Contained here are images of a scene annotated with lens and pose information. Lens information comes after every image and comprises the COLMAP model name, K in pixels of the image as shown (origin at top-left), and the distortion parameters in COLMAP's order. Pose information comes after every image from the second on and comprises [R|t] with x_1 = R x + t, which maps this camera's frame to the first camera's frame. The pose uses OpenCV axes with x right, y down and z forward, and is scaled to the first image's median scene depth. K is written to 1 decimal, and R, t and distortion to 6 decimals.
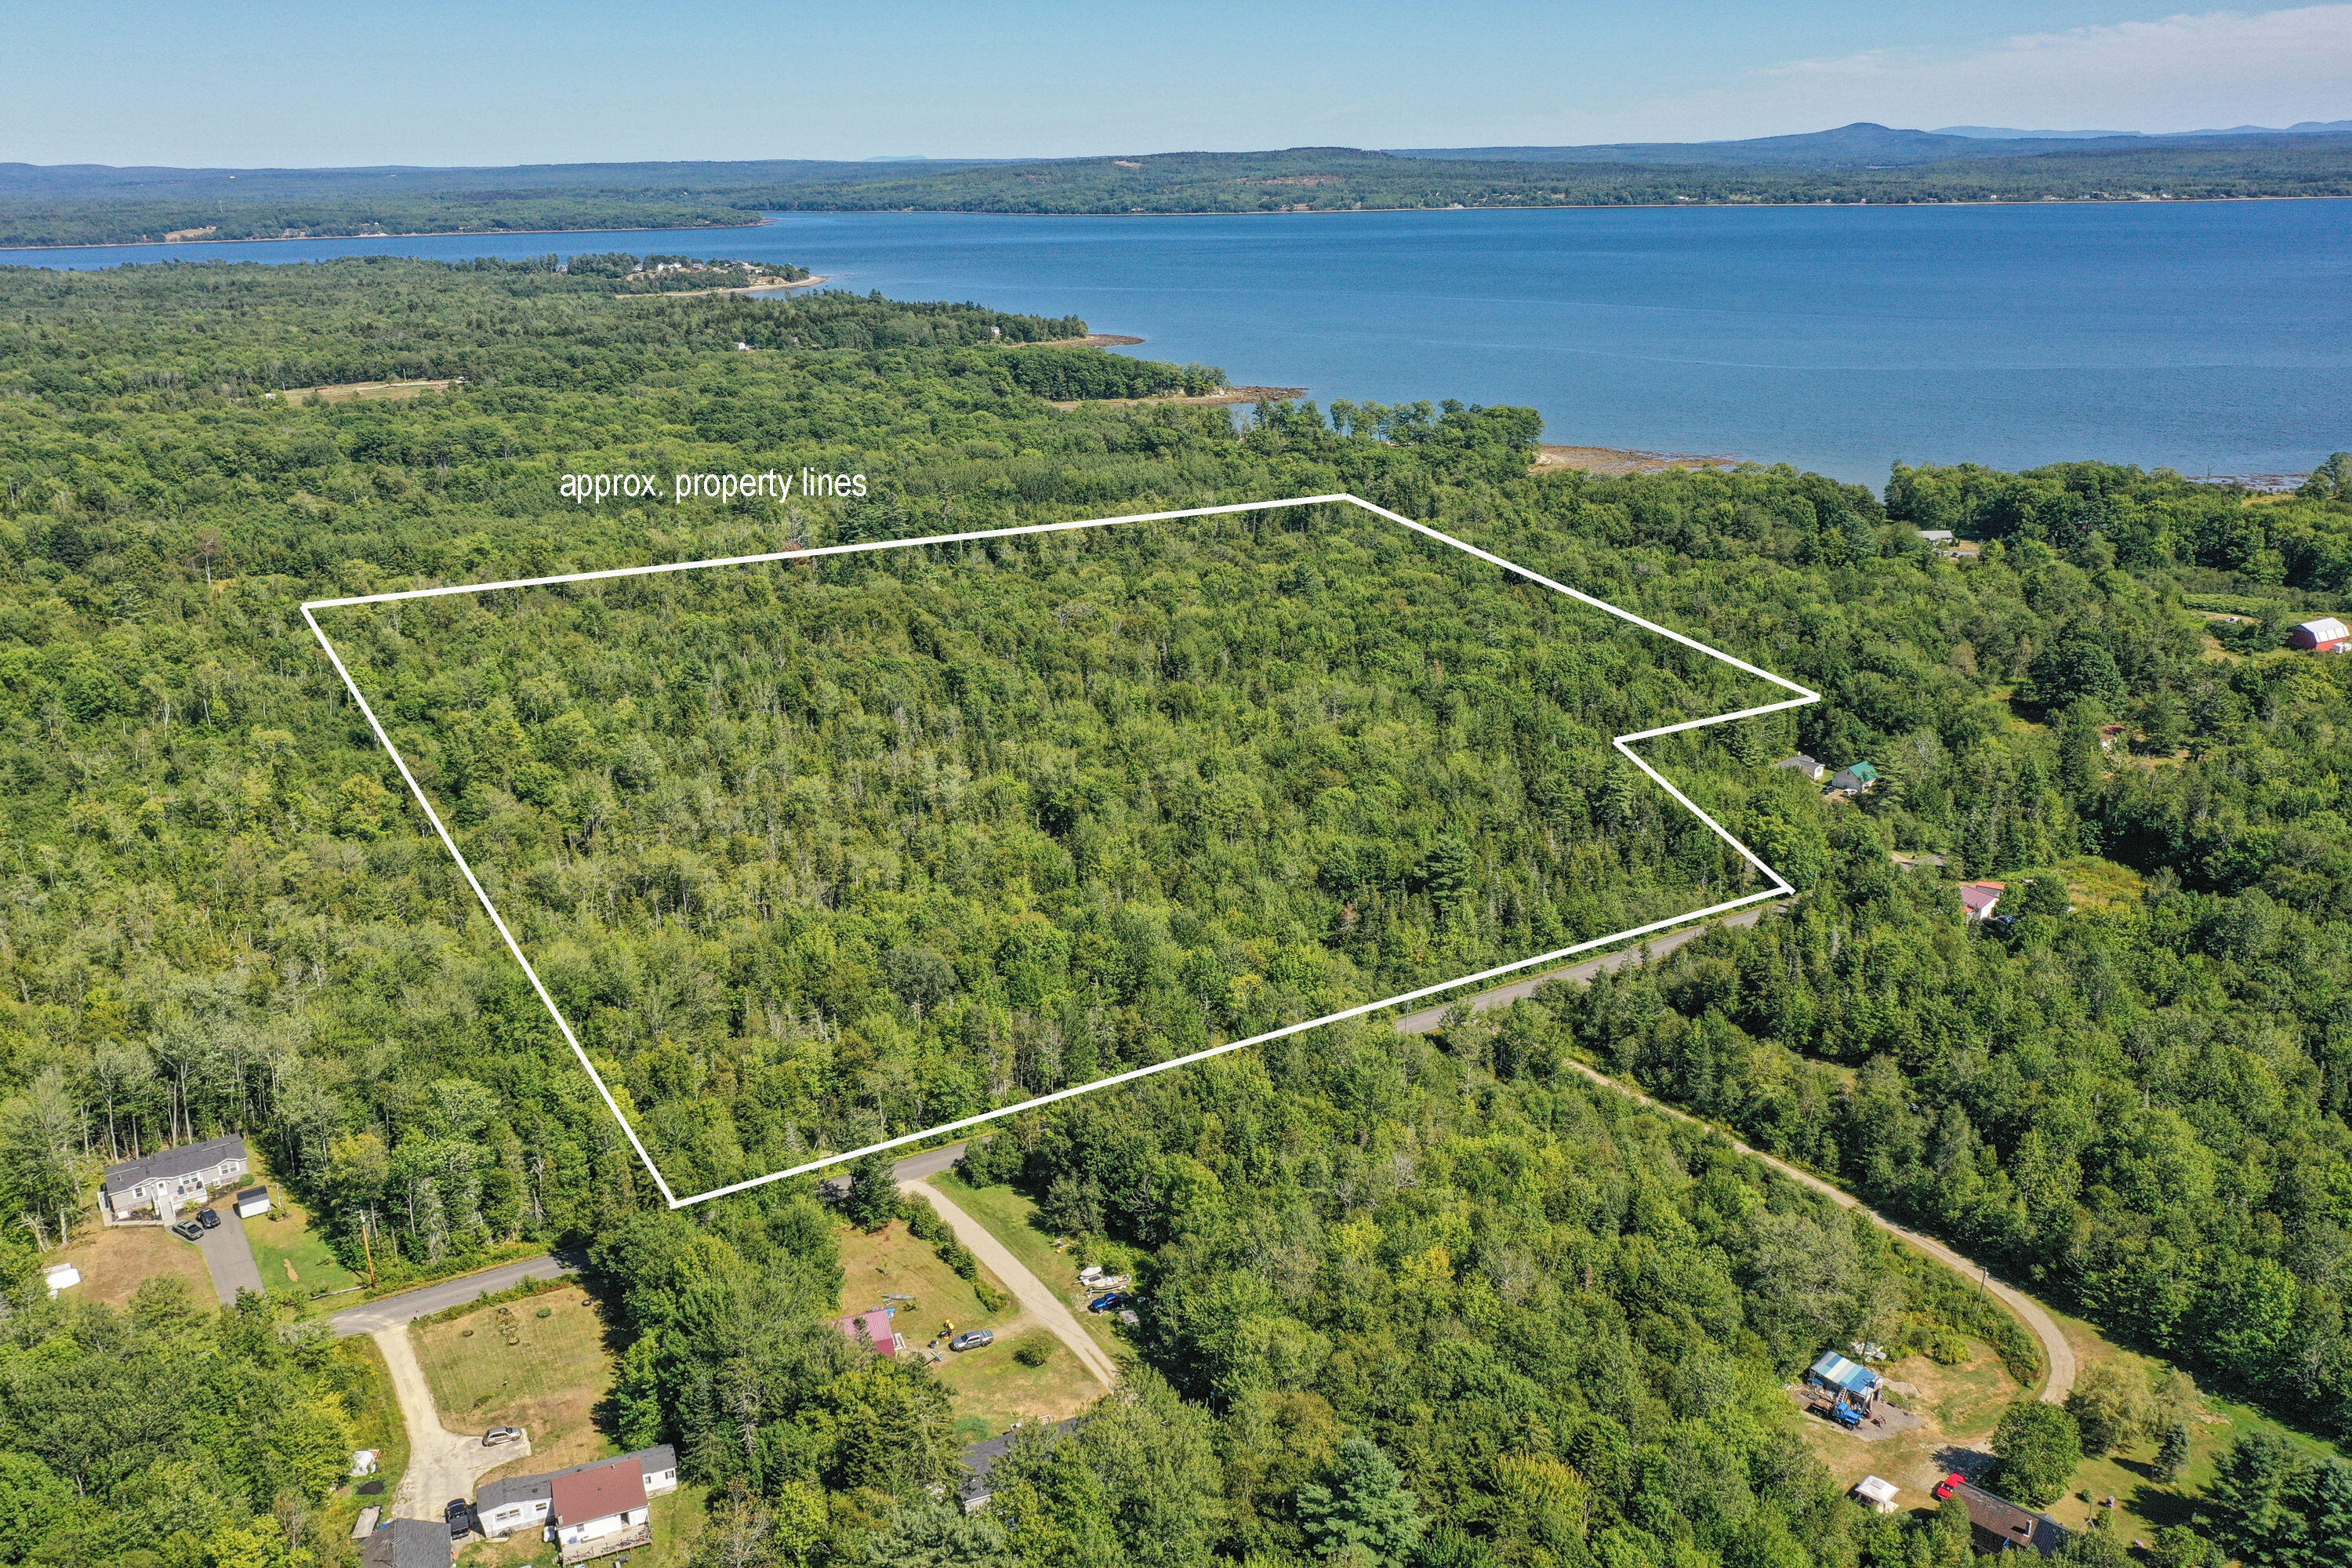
lens RADIAL K [[1881.0, 0, 1179.6], [0, 1881.0, 700.5], [0, 0, 1]] dist [0.000394, 0.002013]
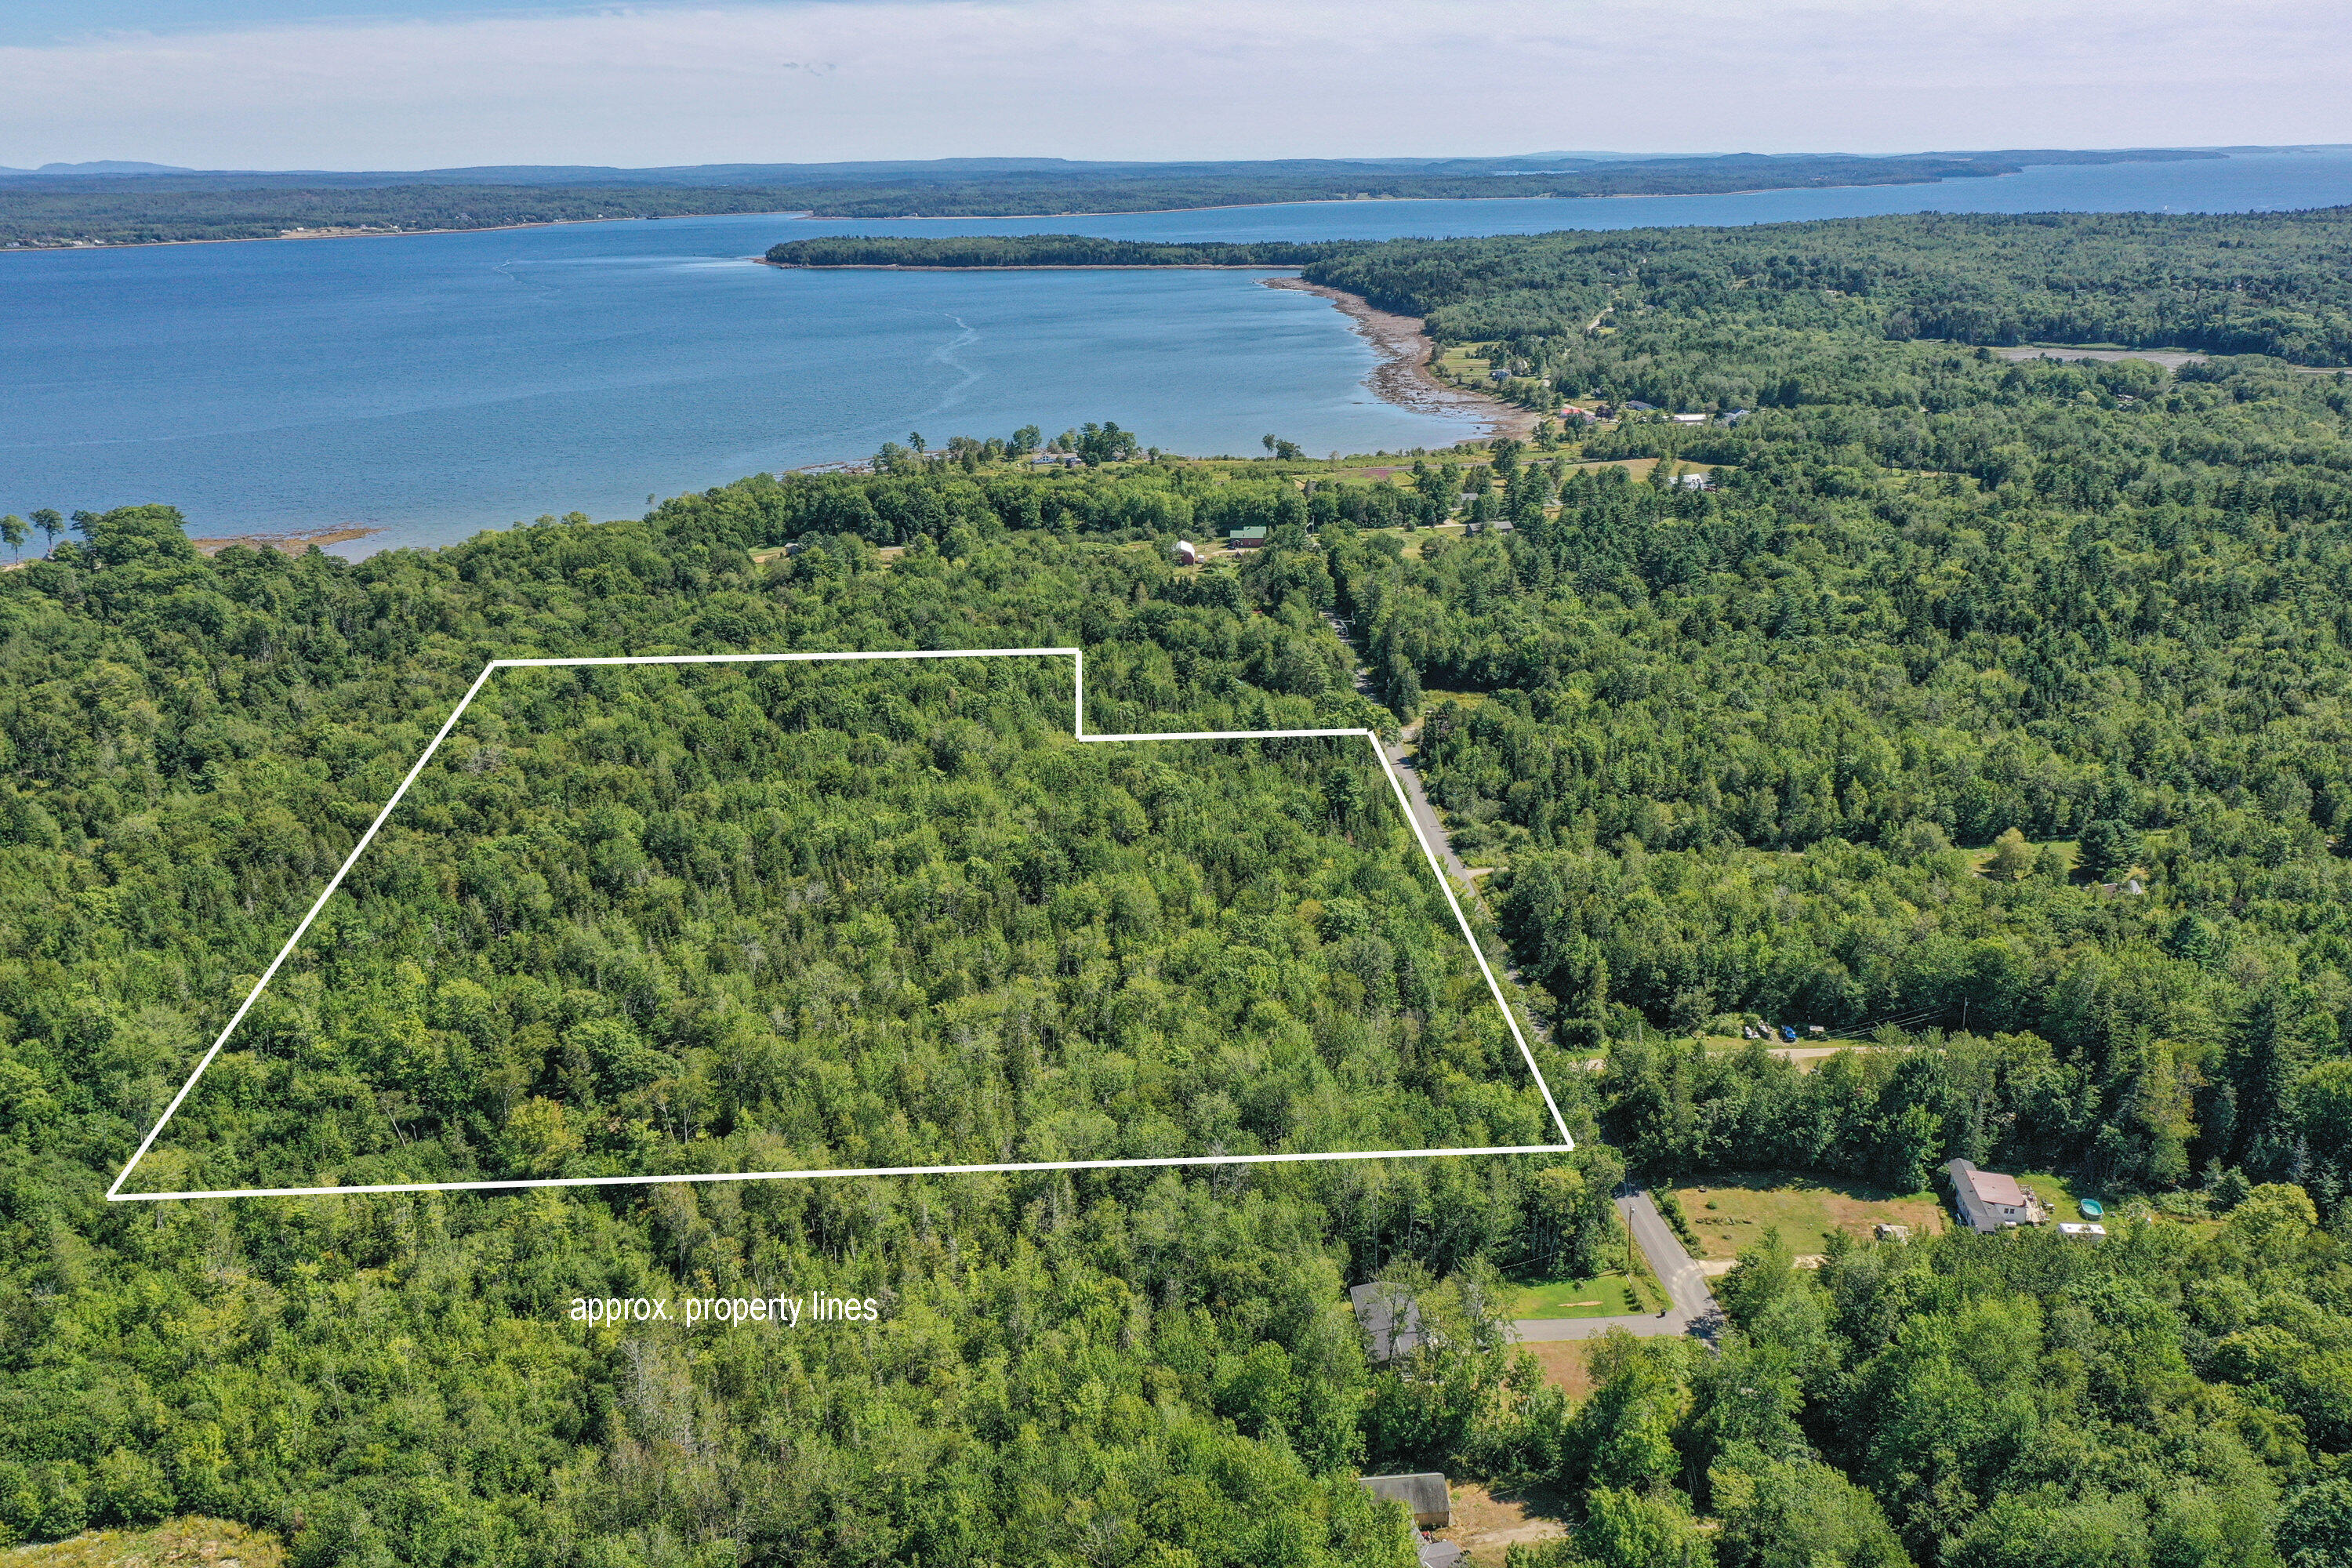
lens RADIAL K [[1881.0, 0, 1179.6], [0, 1881.0, 700.5], [0, 0, 1]] dist [0.000394, 0.002013]
pose [[0.487526, -0.227830, 0.842859, -0.515805], [0.244202, 0.962408, 0.118894, -0.079406], [-0.838262, 0.147864, 0.524835, 0.207813]]
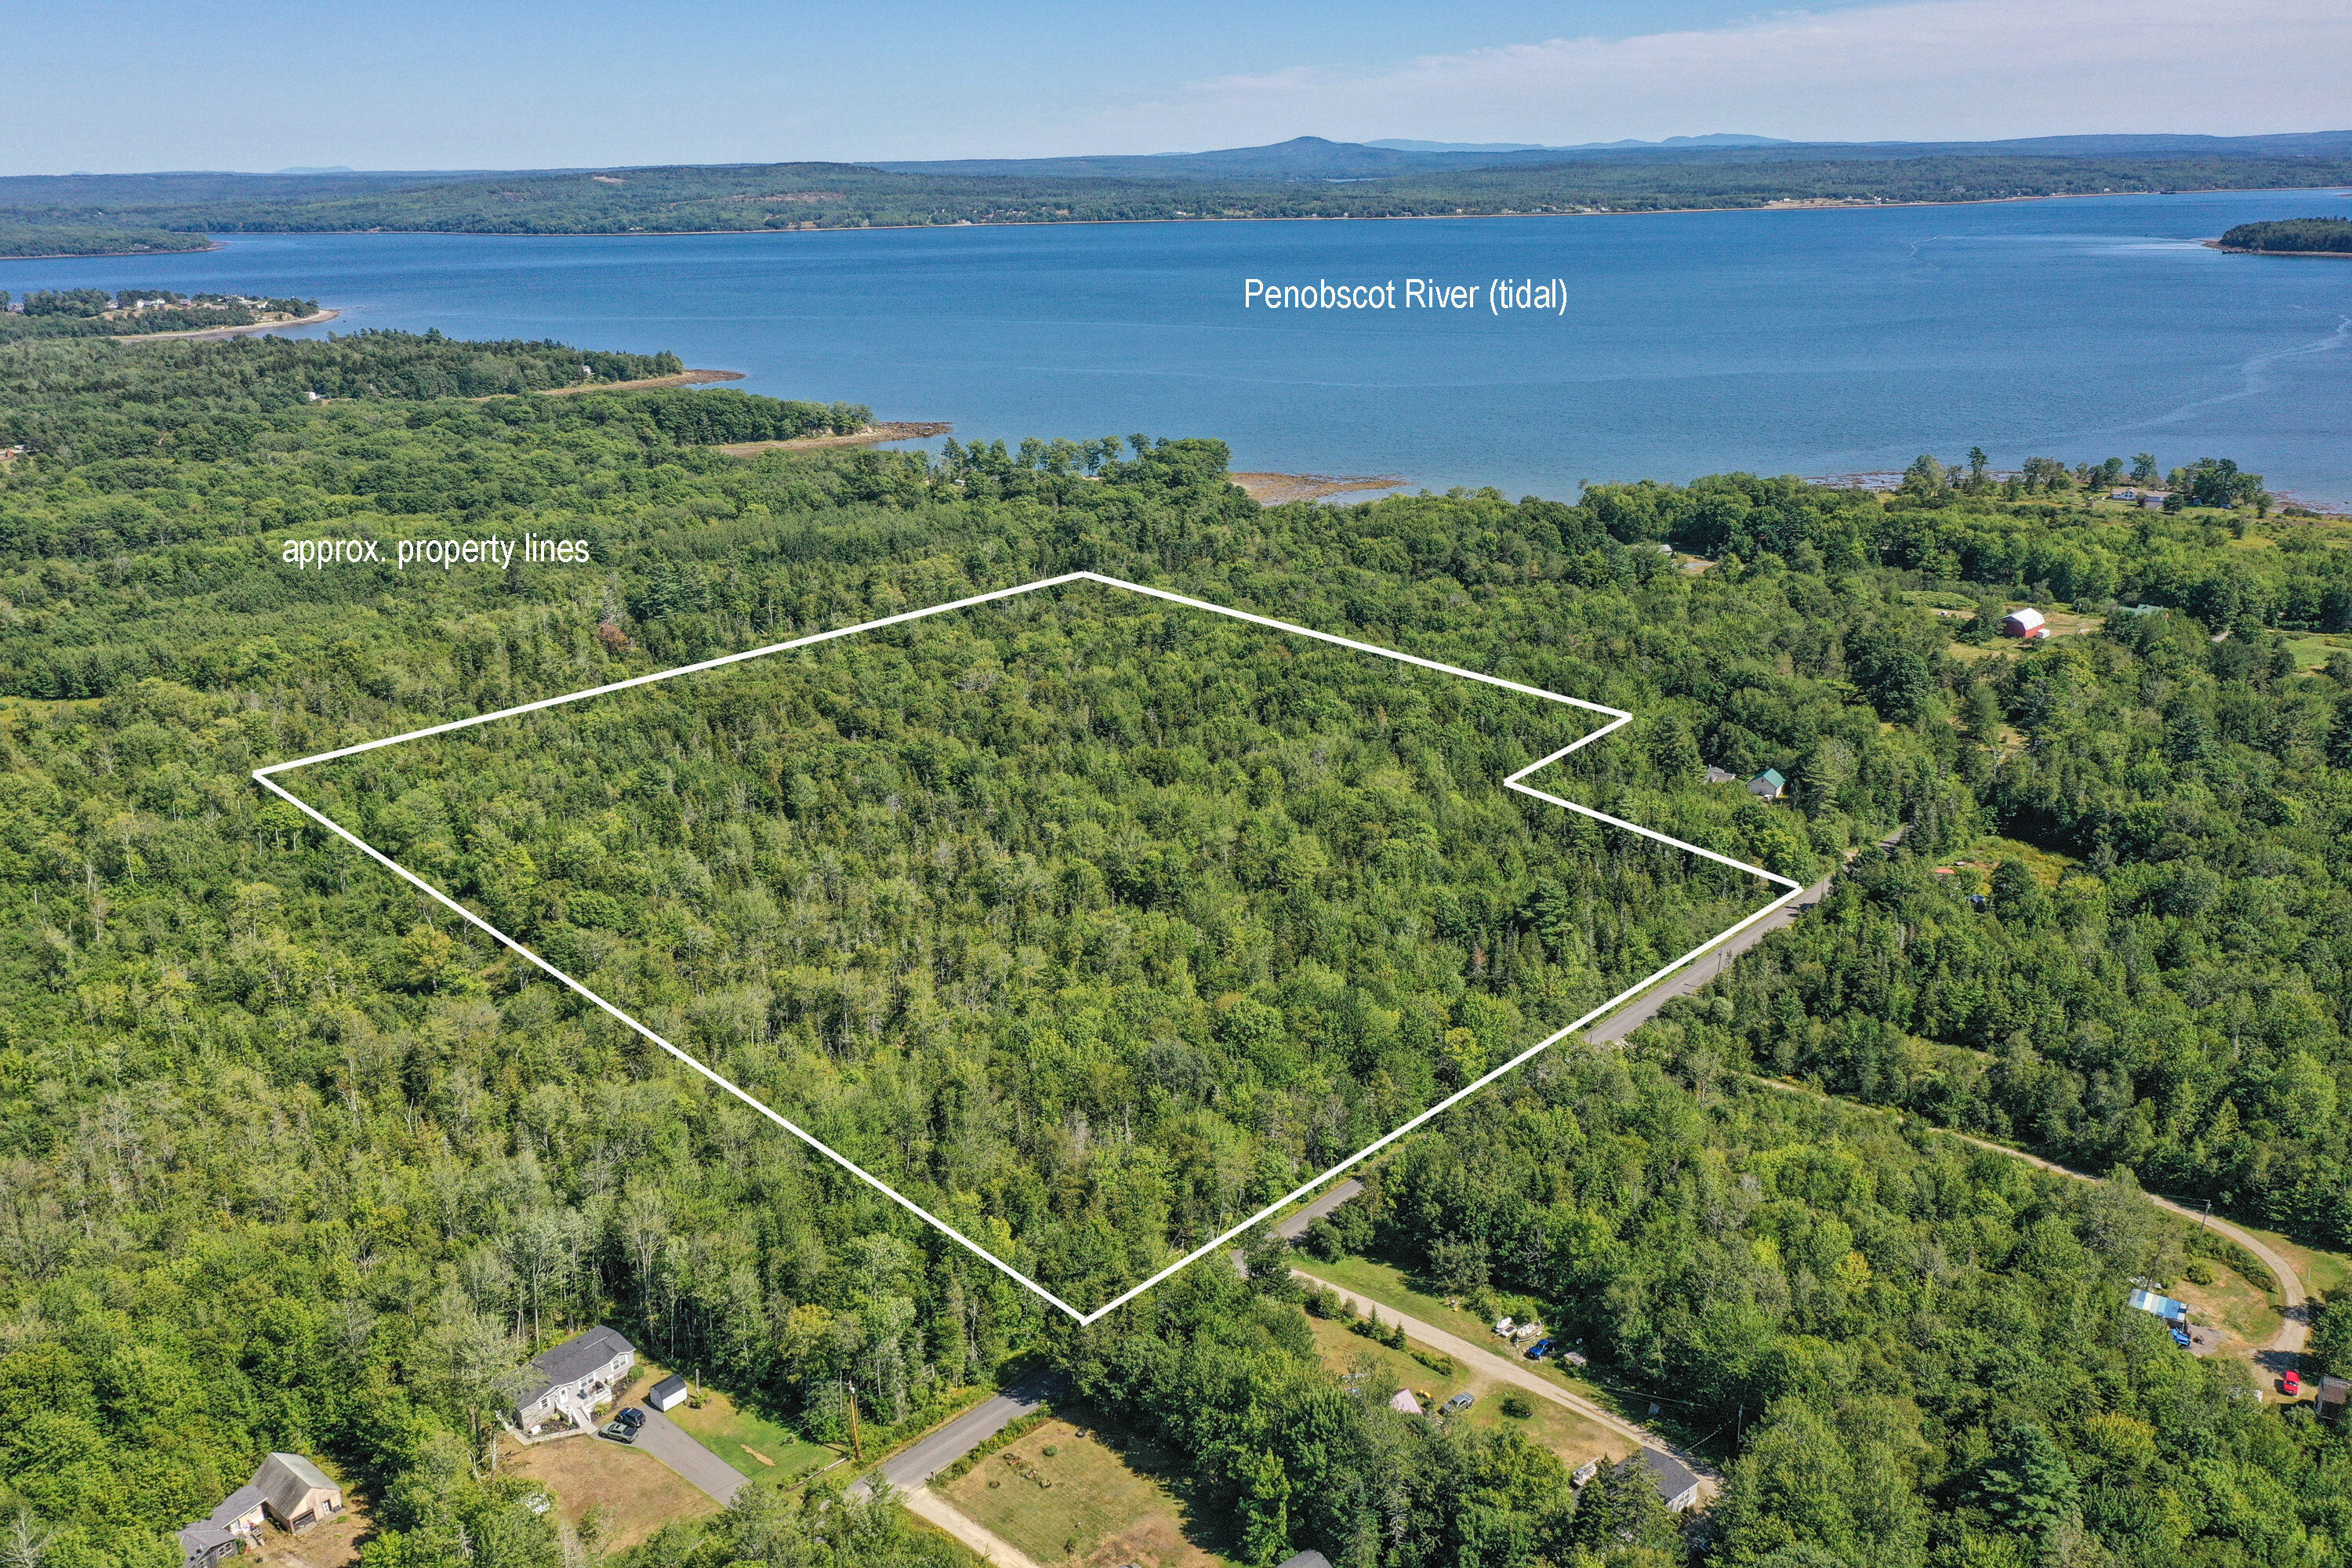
lens RADIAL K [[1881.0, 0, 1179.6], [0, 1881.0, 700.5], [0, 0, 1]] dist [0.000394, 0.002013]
pose [[0.961678, -0.075542, 0.263570, -0.176790], [0.076704, 0.997036, 0.005894, -0.027529], [-0.263234, 0.014548, 0.964622, -0.001344]]
